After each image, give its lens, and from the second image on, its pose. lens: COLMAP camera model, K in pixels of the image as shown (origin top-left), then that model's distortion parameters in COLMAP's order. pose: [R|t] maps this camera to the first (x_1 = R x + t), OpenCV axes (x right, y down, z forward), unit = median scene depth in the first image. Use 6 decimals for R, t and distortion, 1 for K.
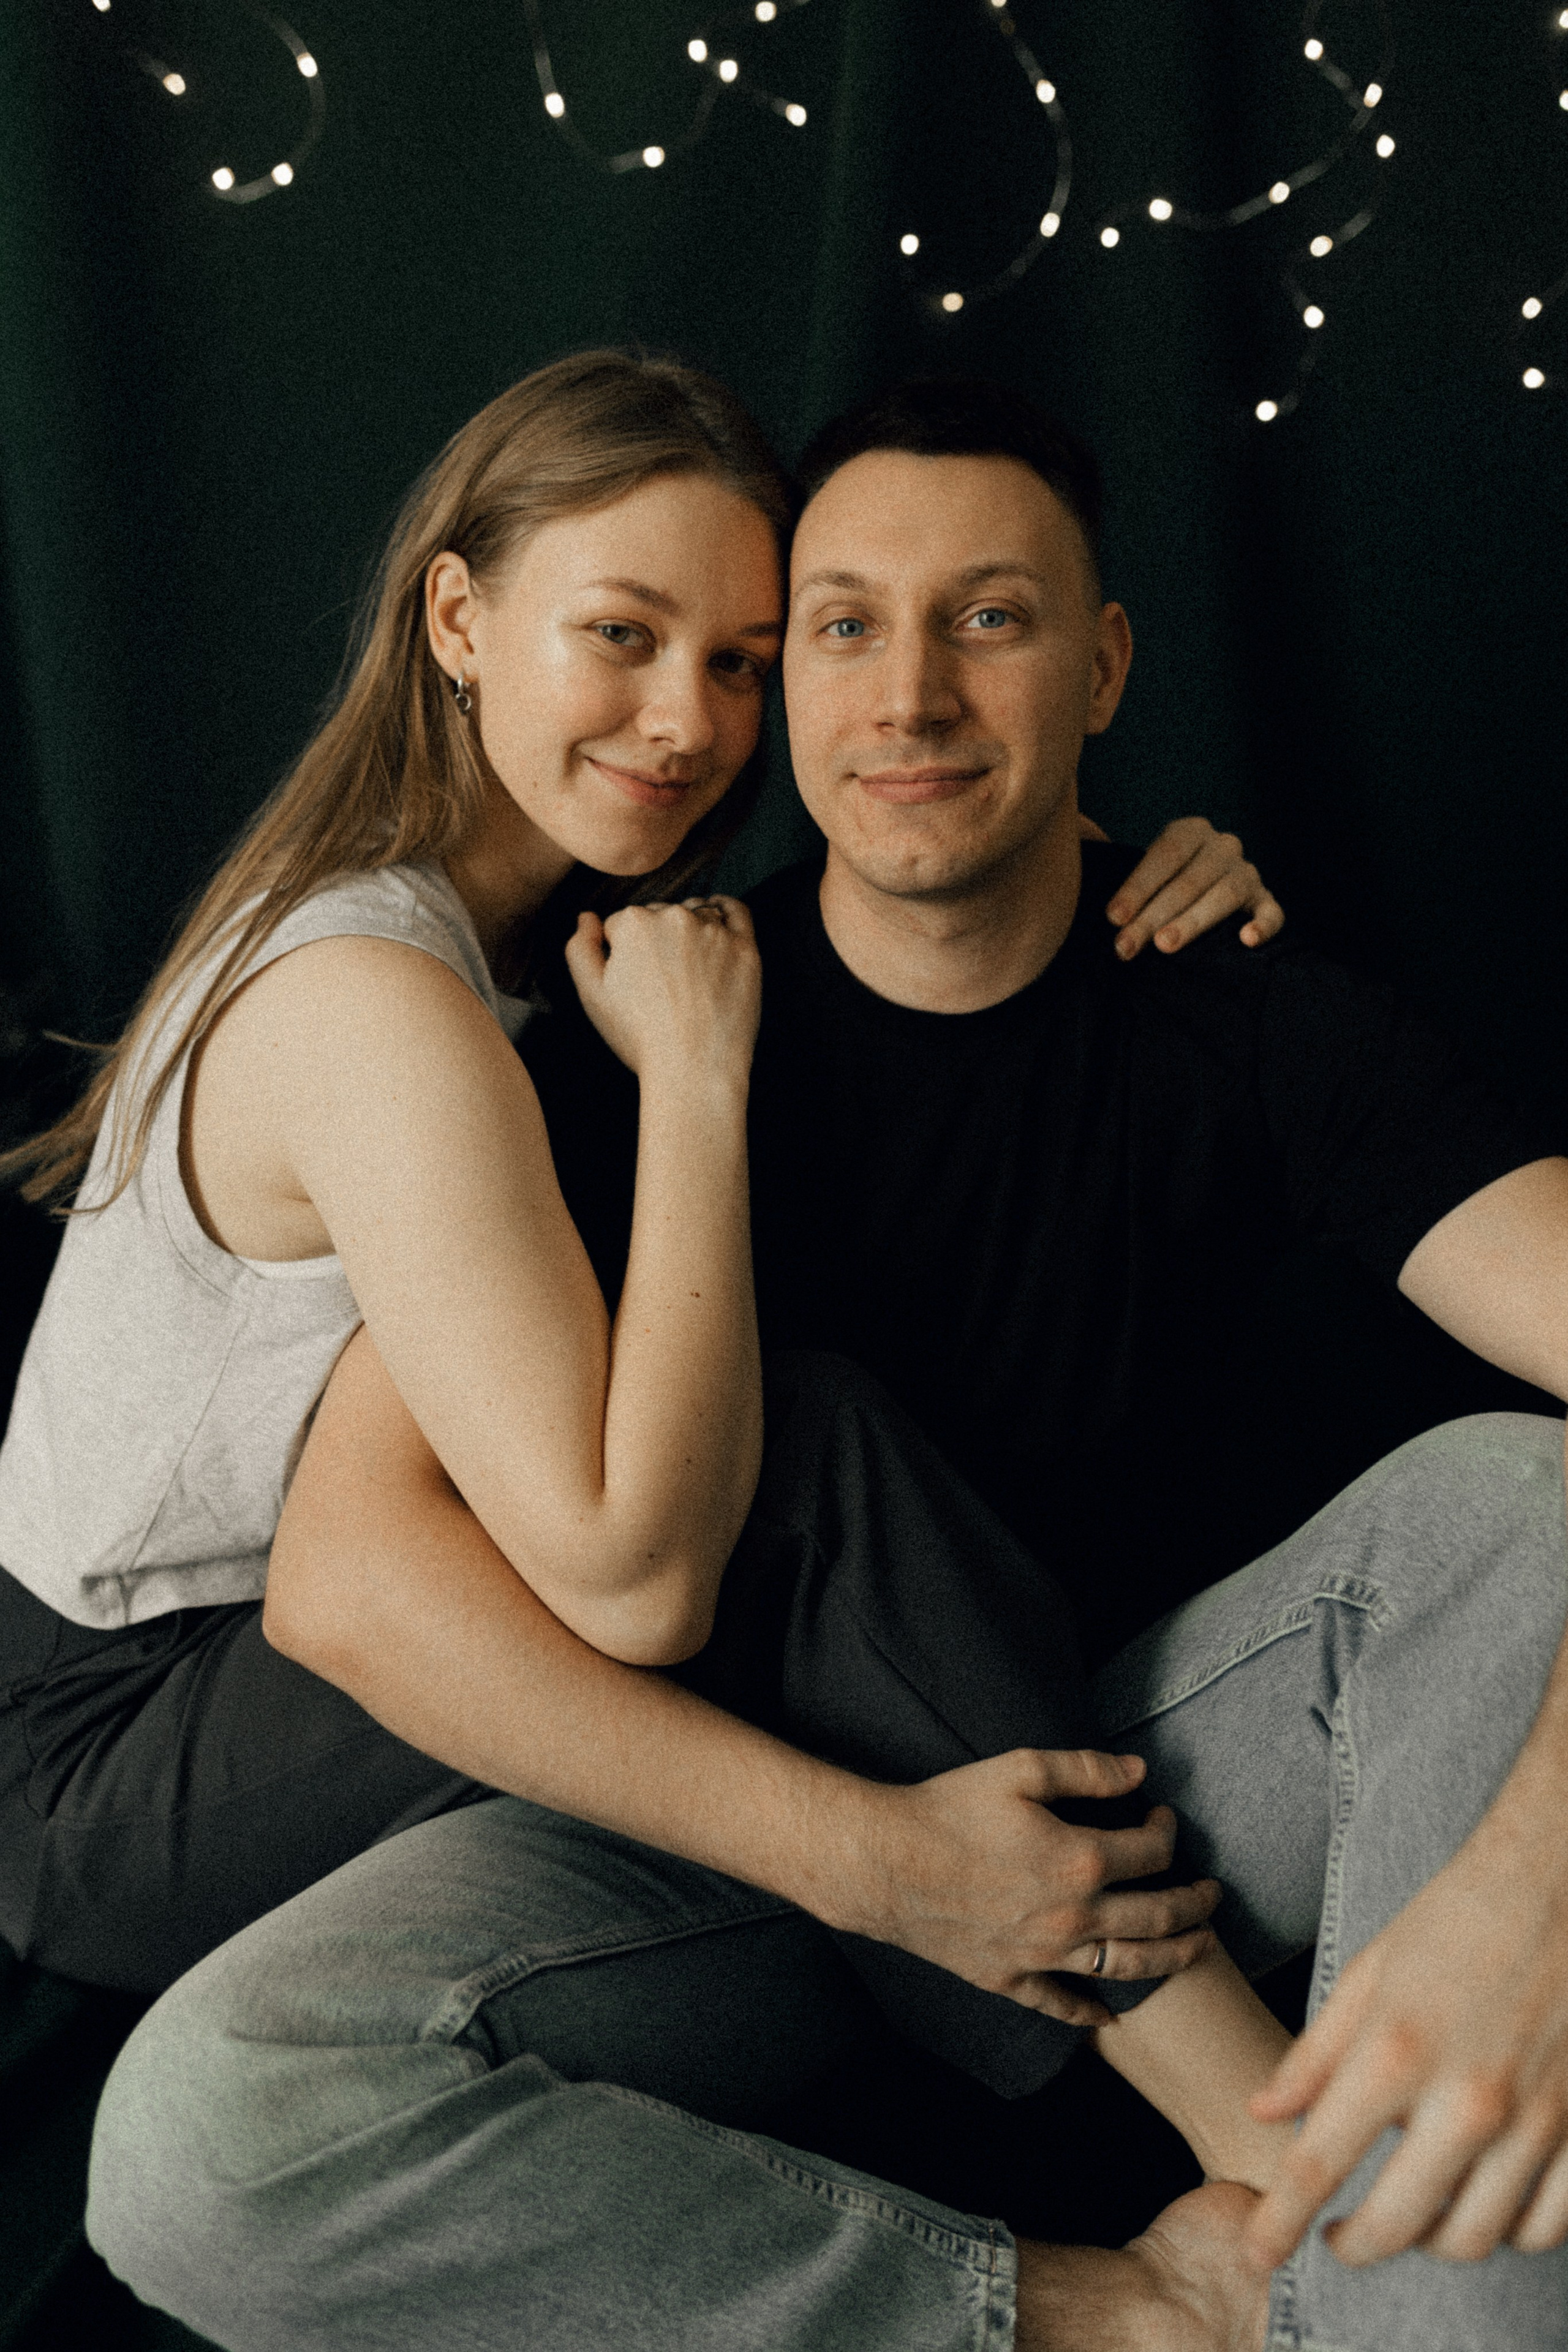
lens RADIAL K [[2191.0, 0, 807.7], [0, 2191.0, 1200.1], [0, 0, 1]] dist [-0.010299, 0.000000]
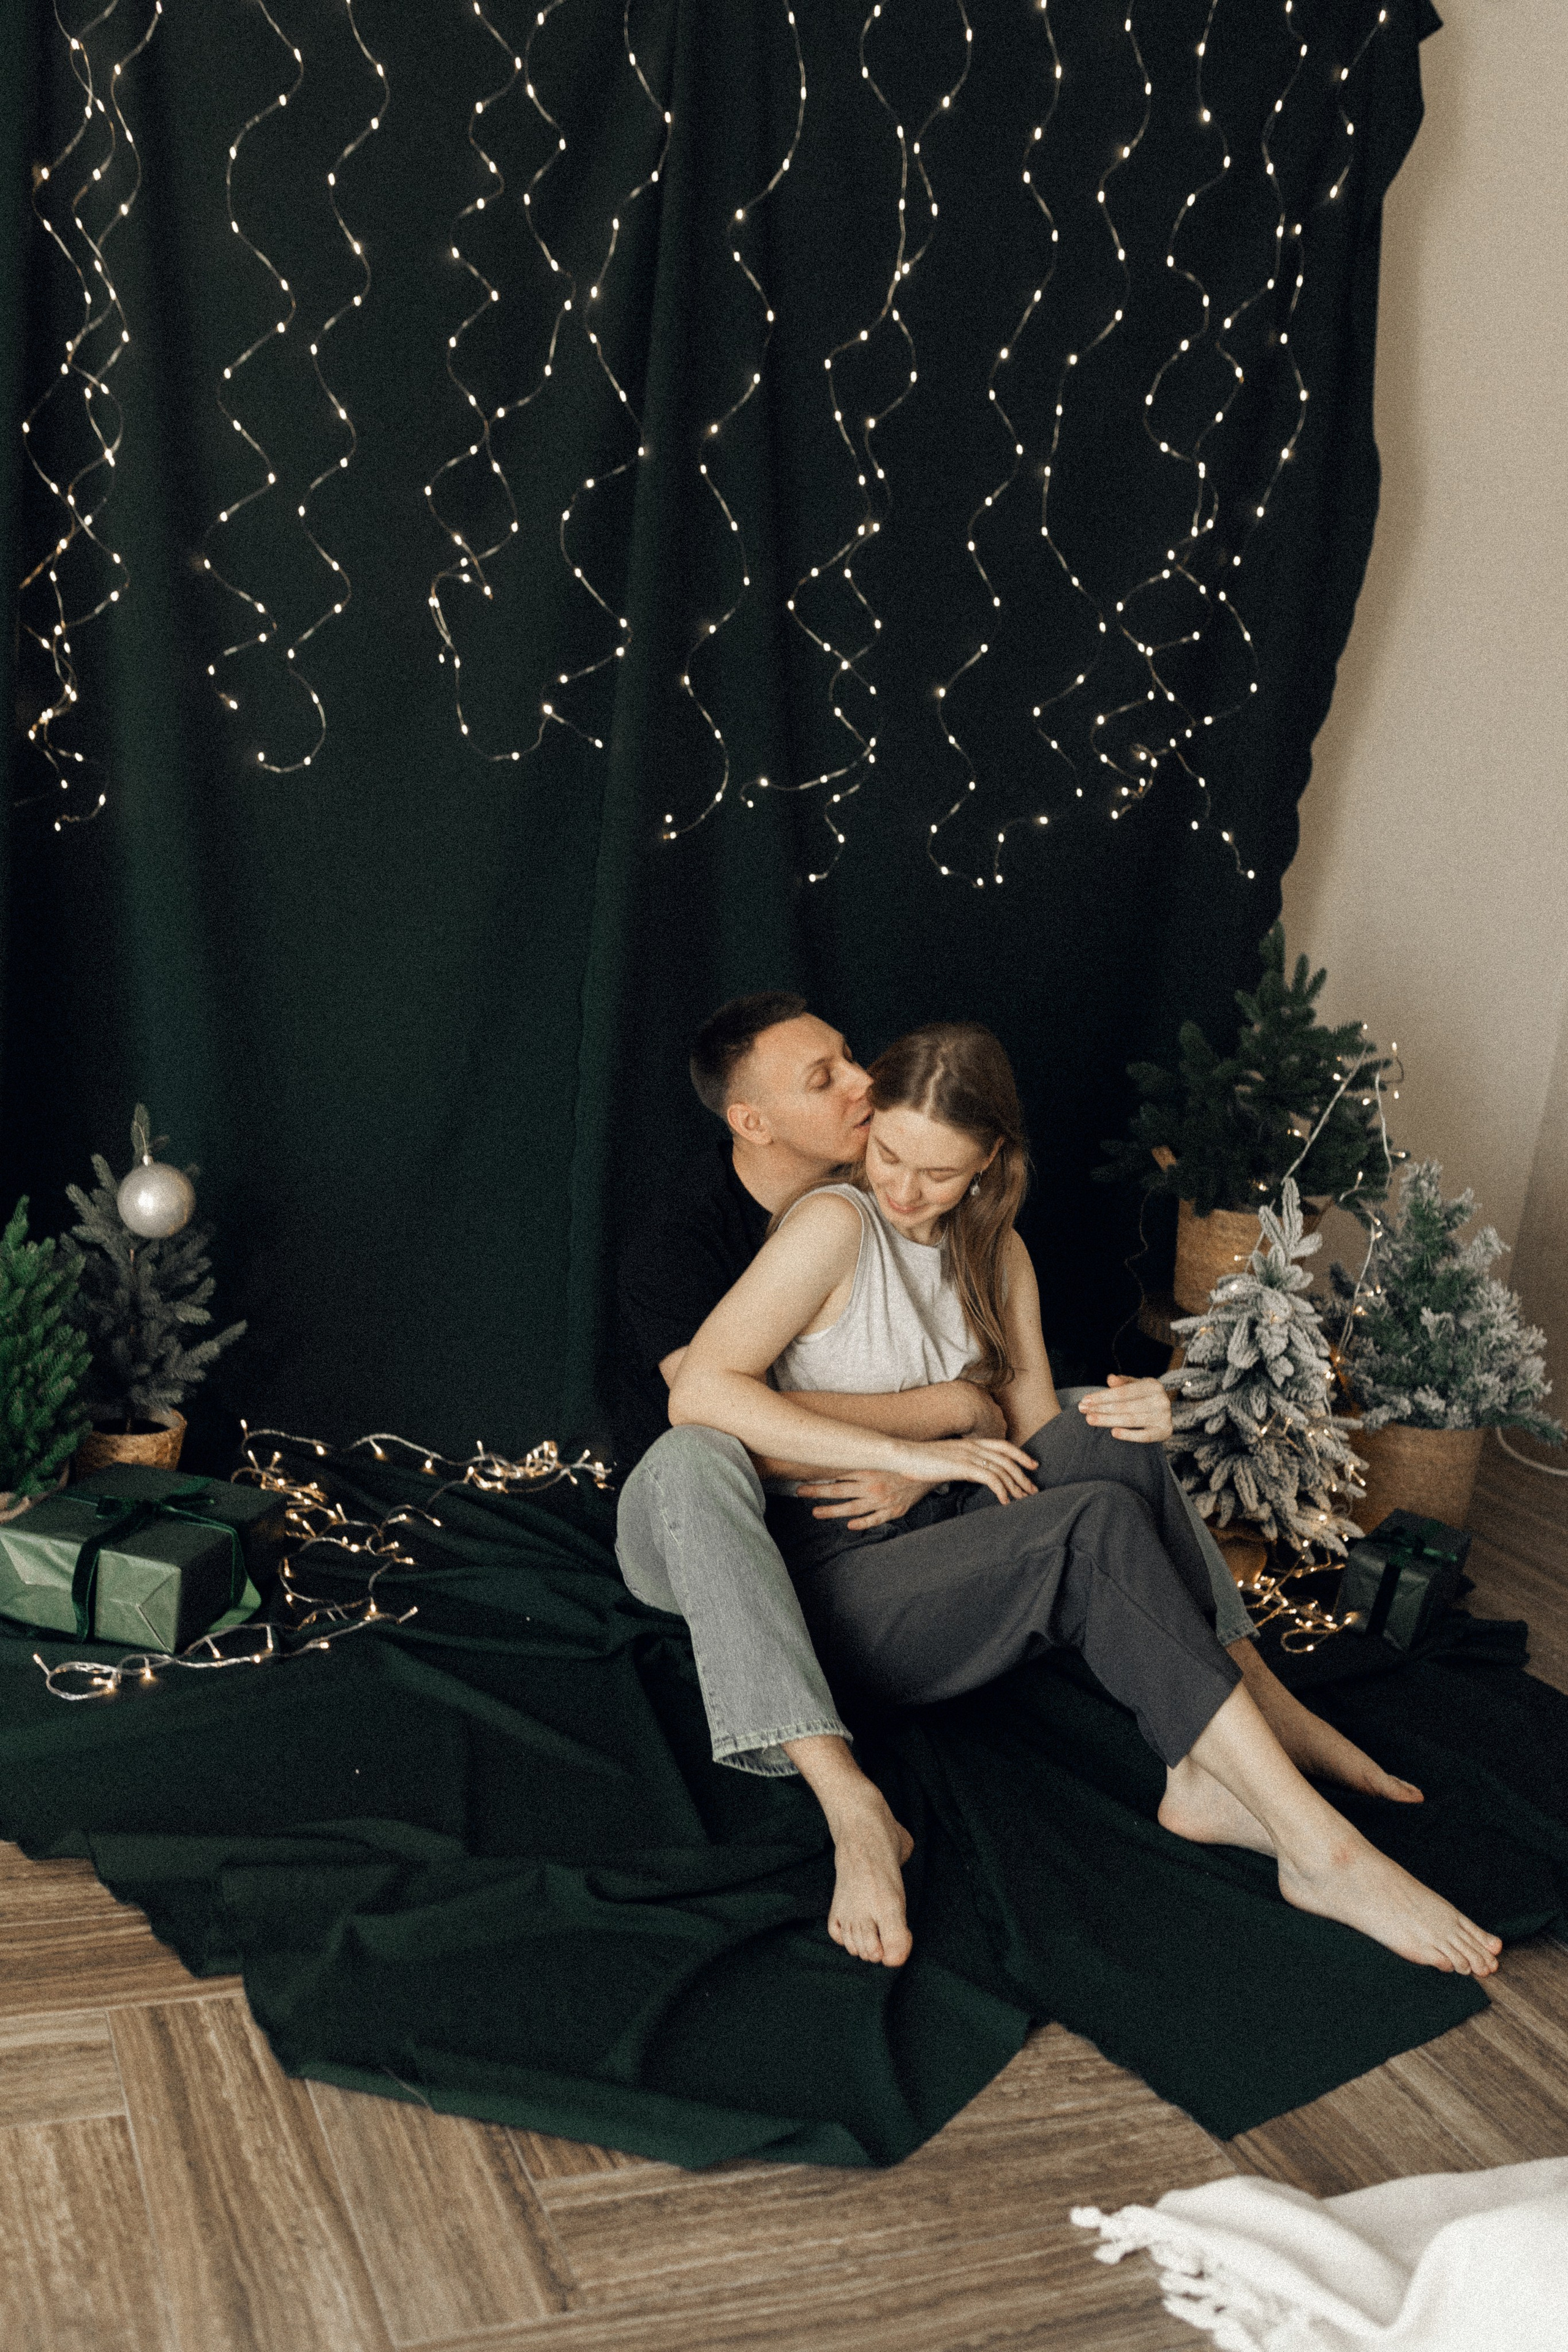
lens RADIAL K [[2191.0, 0, 783.4], [0, 2191.0, 1179.6], [0, 0, 1]] dist [-0.010299, 0.000000]
pose [[0.903358, -0.082278, 0.420921, -1.110315], [0.087030, 0.996174, 0.007945, -0.183942], [-0.419965, 0.029455, 0.907062, -1.273485]]
